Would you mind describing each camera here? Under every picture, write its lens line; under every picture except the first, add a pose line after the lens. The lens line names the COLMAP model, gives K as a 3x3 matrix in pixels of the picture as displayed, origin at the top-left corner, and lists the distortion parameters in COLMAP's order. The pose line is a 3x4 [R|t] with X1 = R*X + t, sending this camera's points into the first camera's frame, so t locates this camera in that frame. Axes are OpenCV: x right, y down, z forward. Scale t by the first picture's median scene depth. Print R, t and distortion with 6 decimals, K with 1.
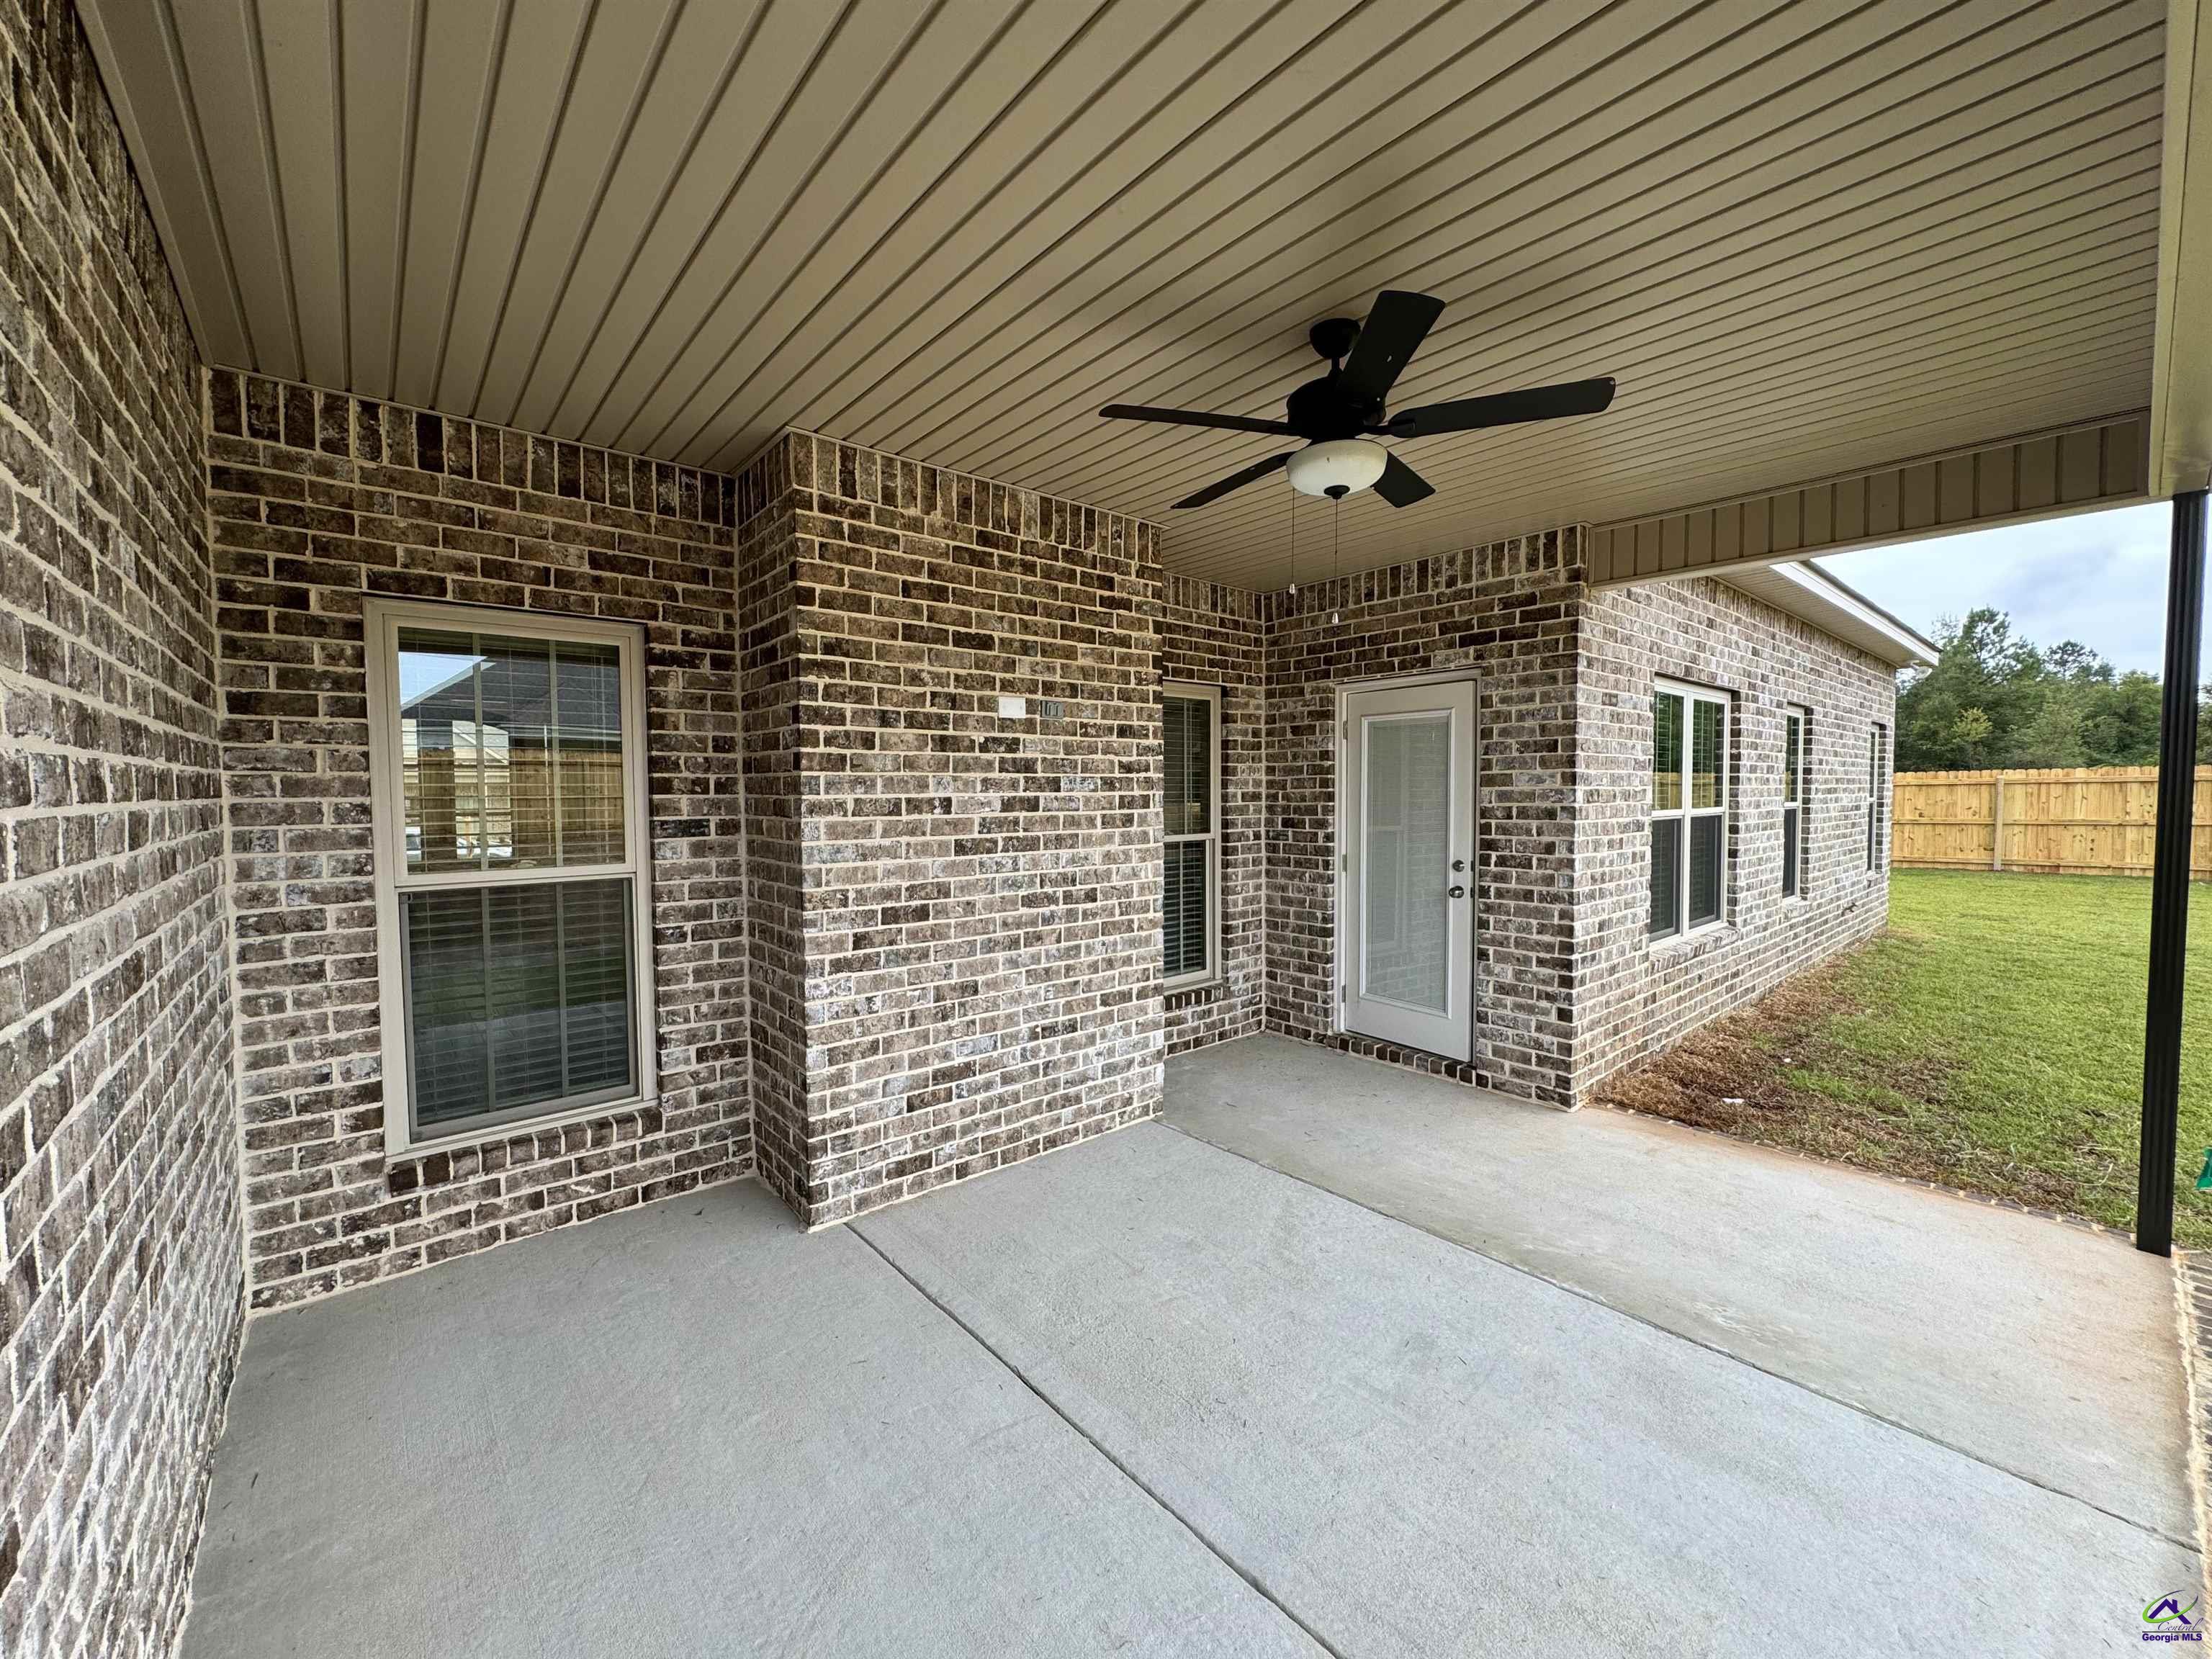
lens RADIAL K [[877.1, 0, 1105.3], [0, 877.1, 825.8], [0, 0, 1]] dist [-0.000582, 0.000351]
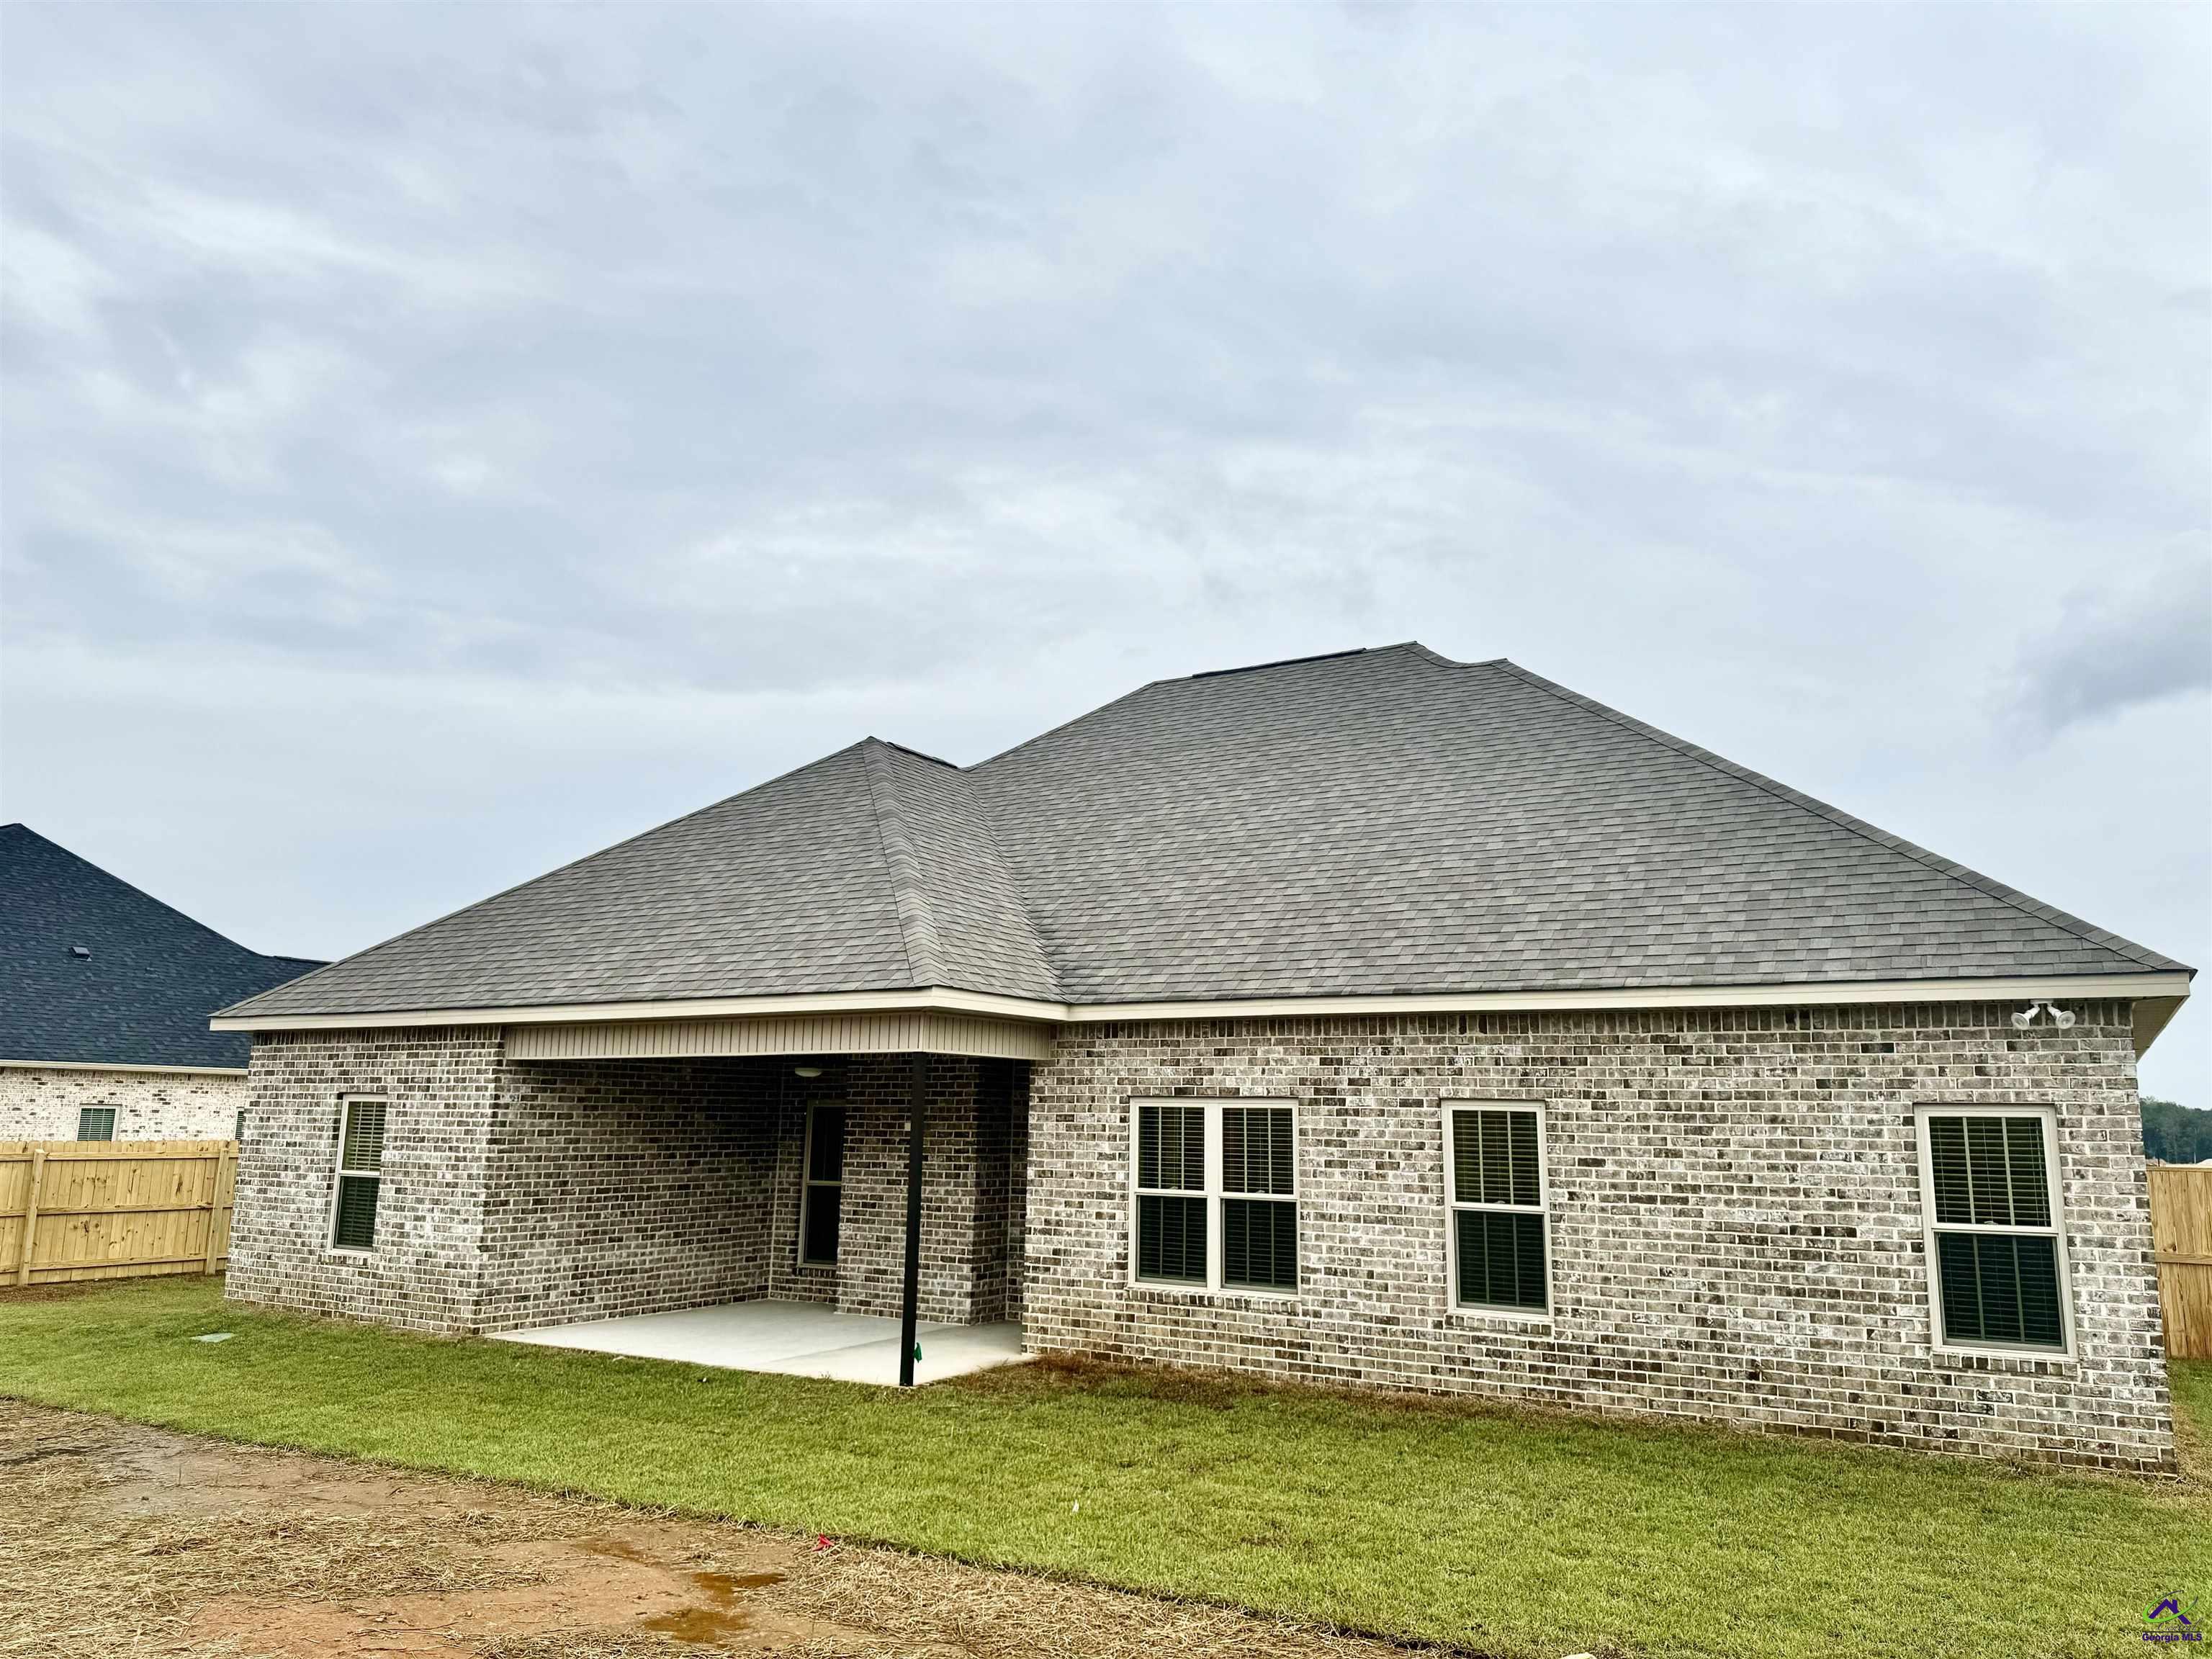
lens RADIAL K [[1526.8, 0, 1133.2], [0, 1526.8, 832.6], [0, 0, 1]] dist [0.074979, -0.001890]
pose [[0.328977, -0.167685, -0.929331, 4.332058], [-0.055494, 0.978975, -0.196287, -0.131823], [0.942706, 0.116146, 0.312754, 0.123704]]
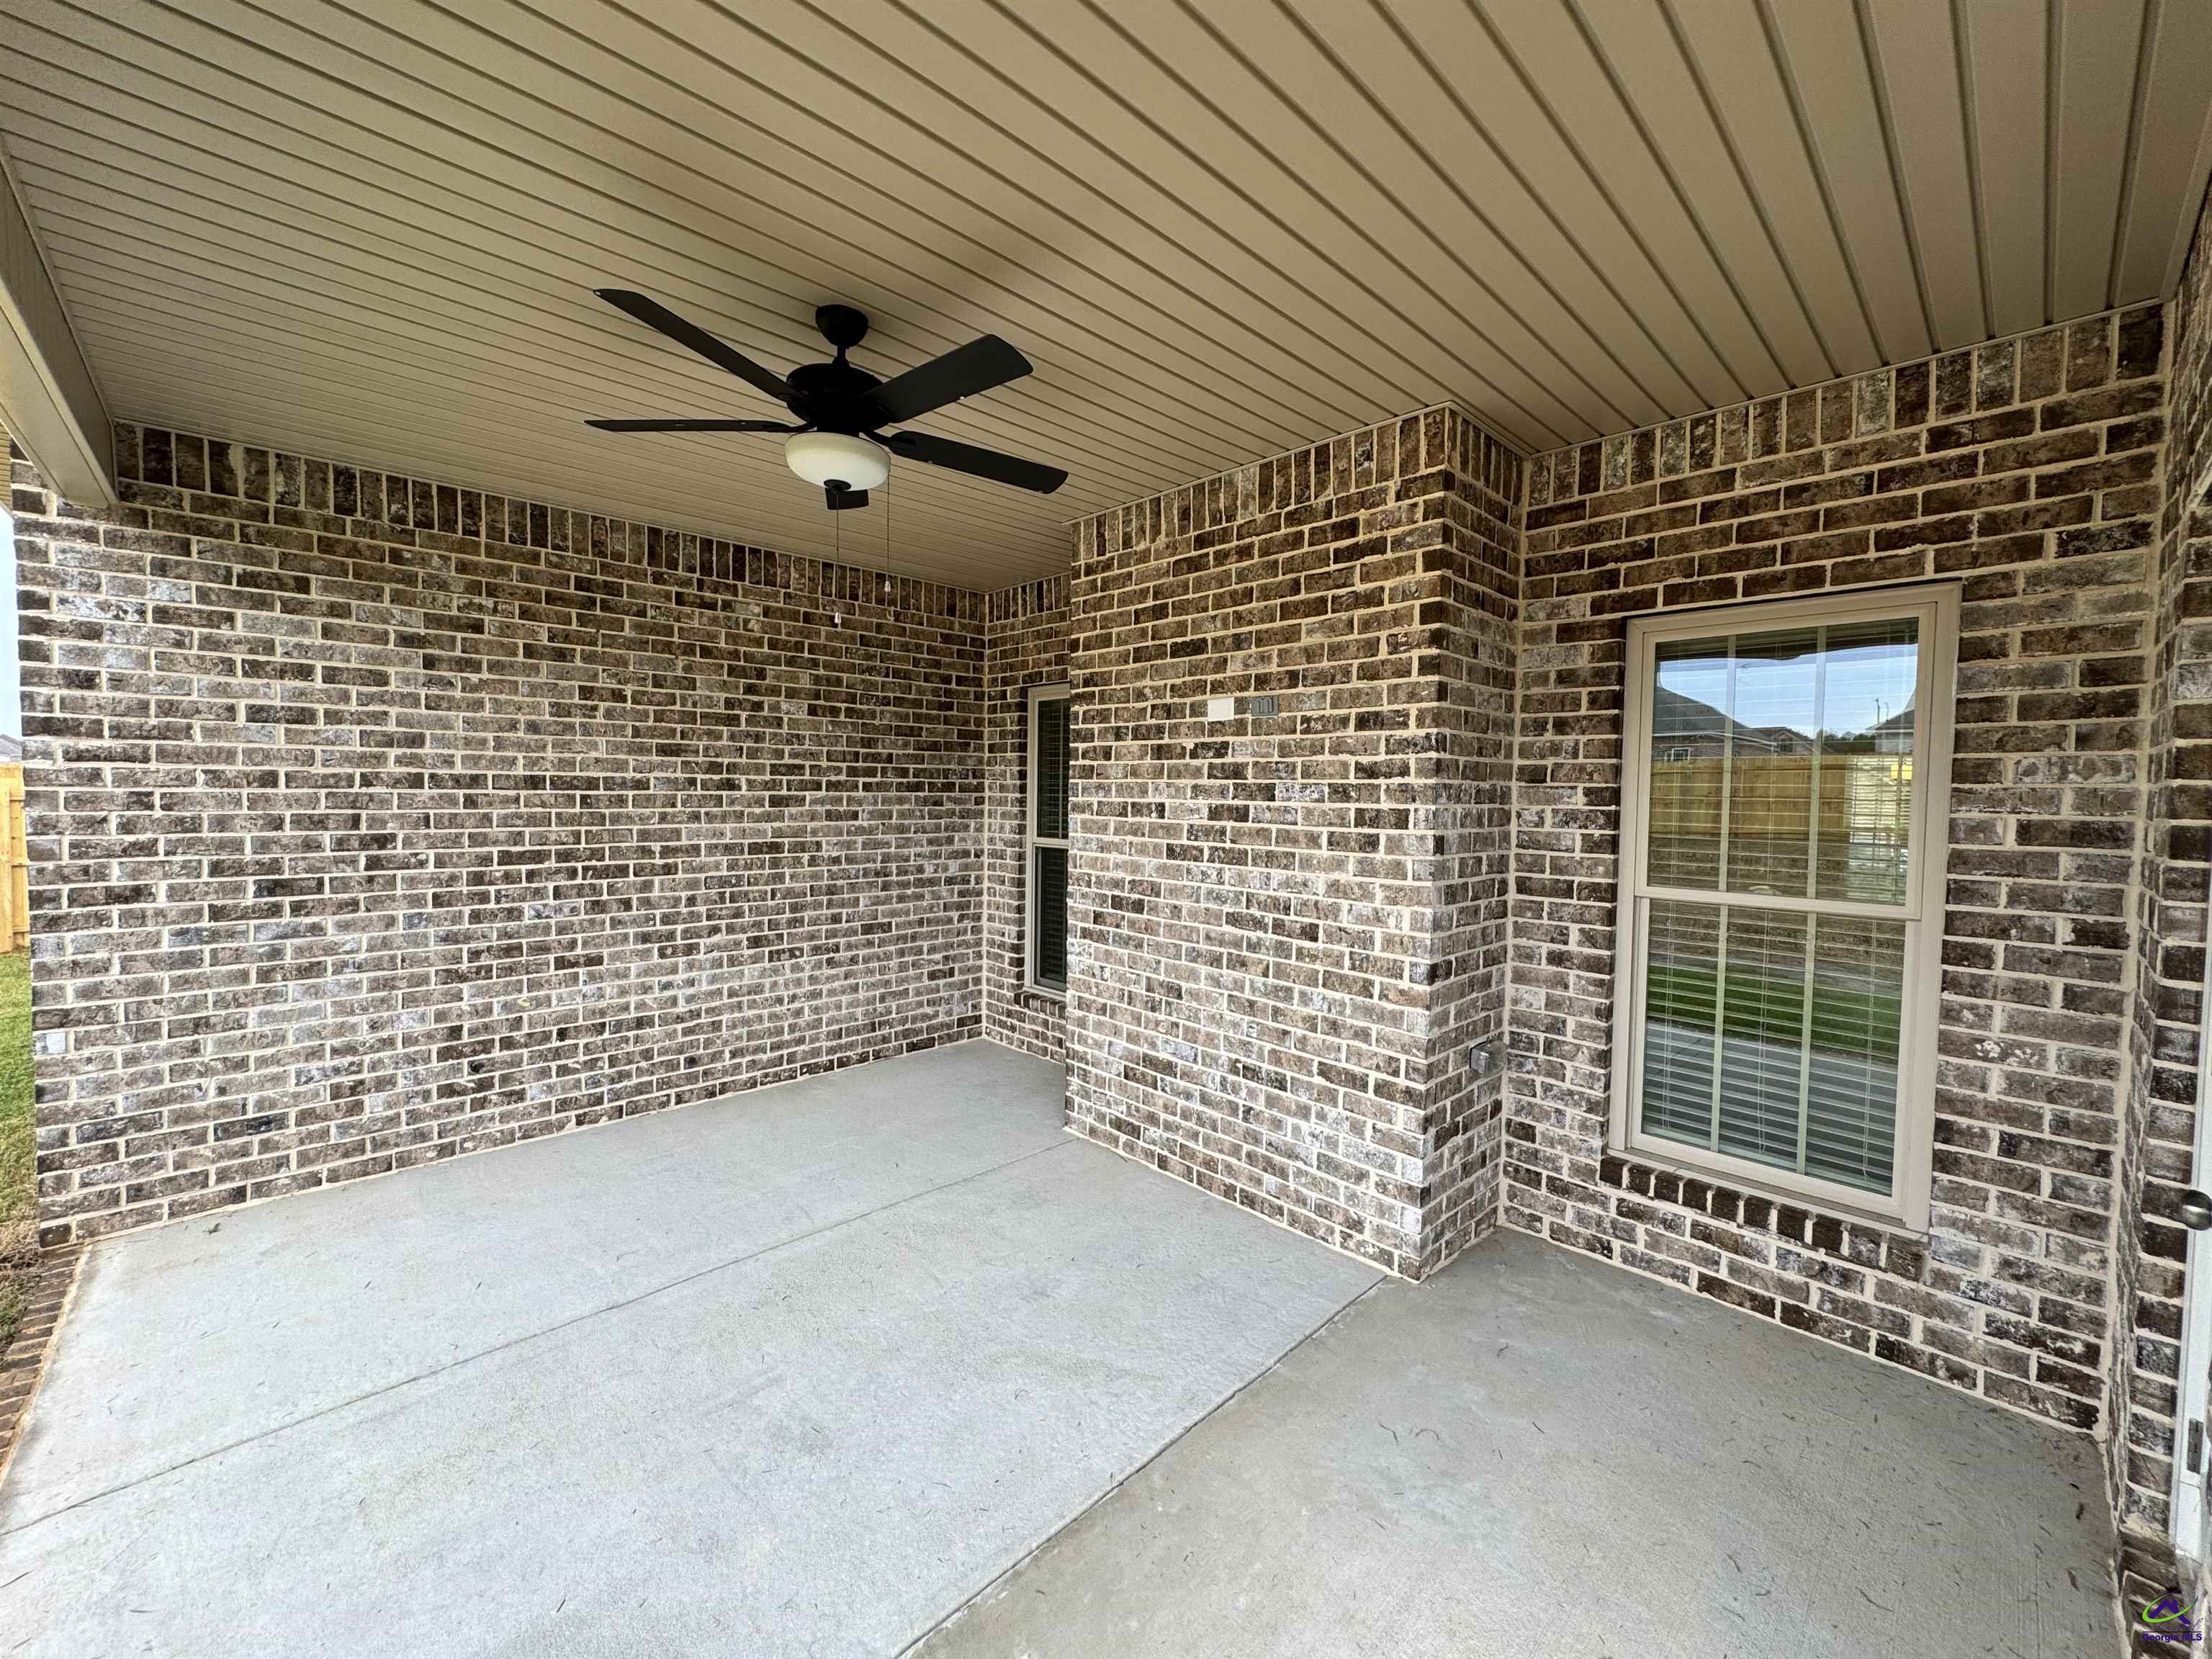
lens RADIAL K [[877.1, 0, 1105.3], [0, 877.1, 825.8], [0, 0, 1]] dist [-0.000582, 0.000351]
pose [[0.059985, 0.048265, -0.997032, 0.821445], [-0.056532, 0.997392, 0.044881, -0.045531], [0.996597, 0.053672, 0.062557, 0.817992]]
